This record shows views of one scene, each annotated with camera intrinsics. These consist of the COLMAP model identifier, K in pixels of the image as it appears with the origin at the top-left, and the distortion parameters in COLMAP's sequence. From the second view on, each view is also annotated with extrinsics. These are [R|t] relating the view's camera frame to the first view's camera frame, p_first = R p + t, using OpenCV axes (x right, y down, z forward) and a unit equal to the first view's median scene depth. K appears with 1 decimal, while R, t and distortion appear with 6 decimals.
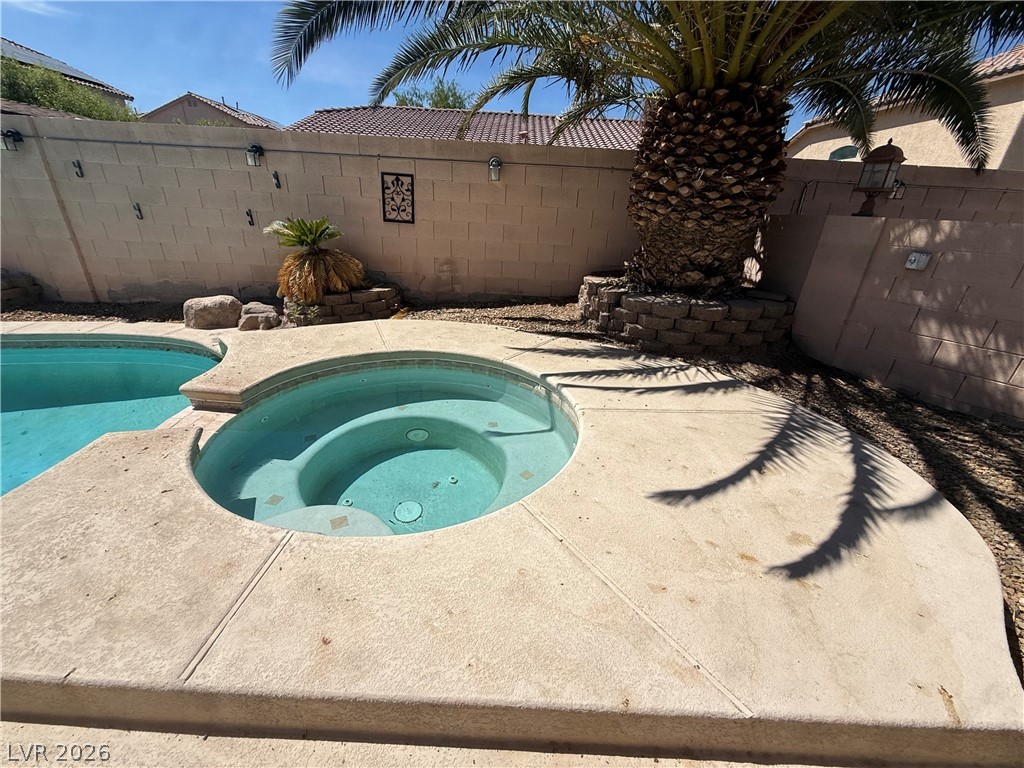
lens RADIAL K [[408.4, 0, 511.1], [0, 408.4, 385.9], [0, 0, 1]] dist [0.000191, 0.000025]
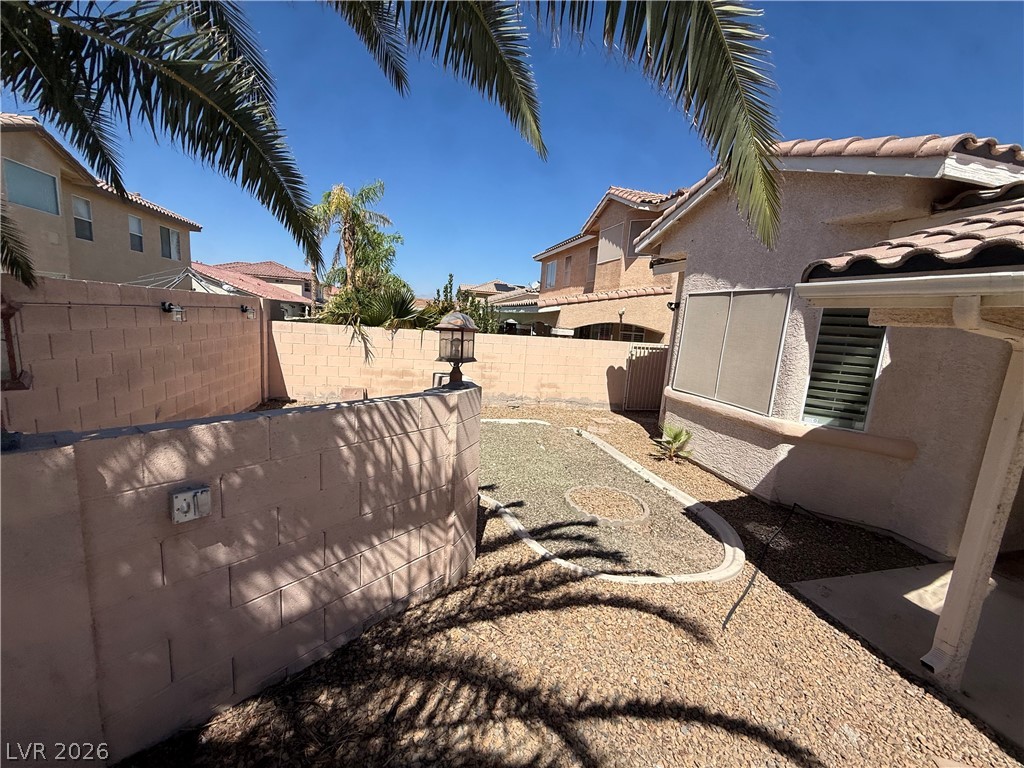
lens RADIAL K [[408.4, 0, 512.1], [0, 408.4, 385.2], [0, 0, 1]] dist [0.000191, 0.000025]
pose [[-0.248400, -0.219049, 0.943565, 0.324385], [0.318111, 0.901622, 0.293057, -0.327157], [-0.914933, 0.372953, -0.154281, 0.470884]]
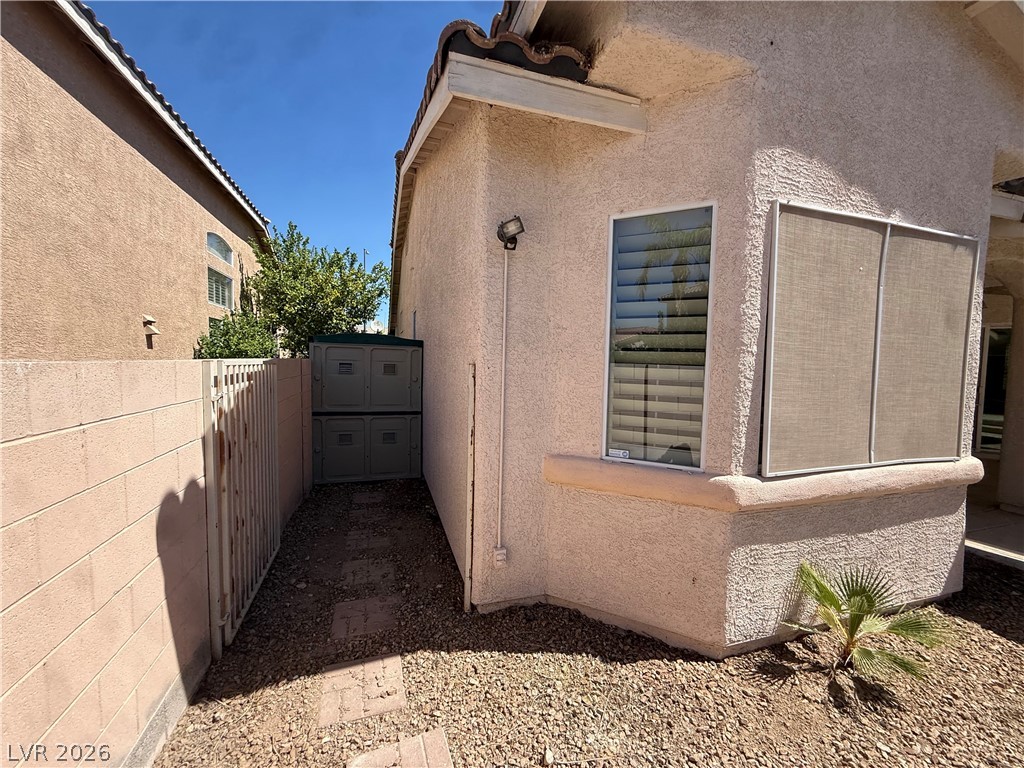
lens RADIAL K [[408.4, 0, 511.9], [0, 408.4, 386.3], [0, 0, 1]] dist [0.000191, 0.000025]
pose [[-0.945412, -0.049042, -0.322165, 2.096915], [-0.190508, 0.885256, 0.424298, 0.060506], [0.264390, 0.462512, -0.846274, -0.009357]]
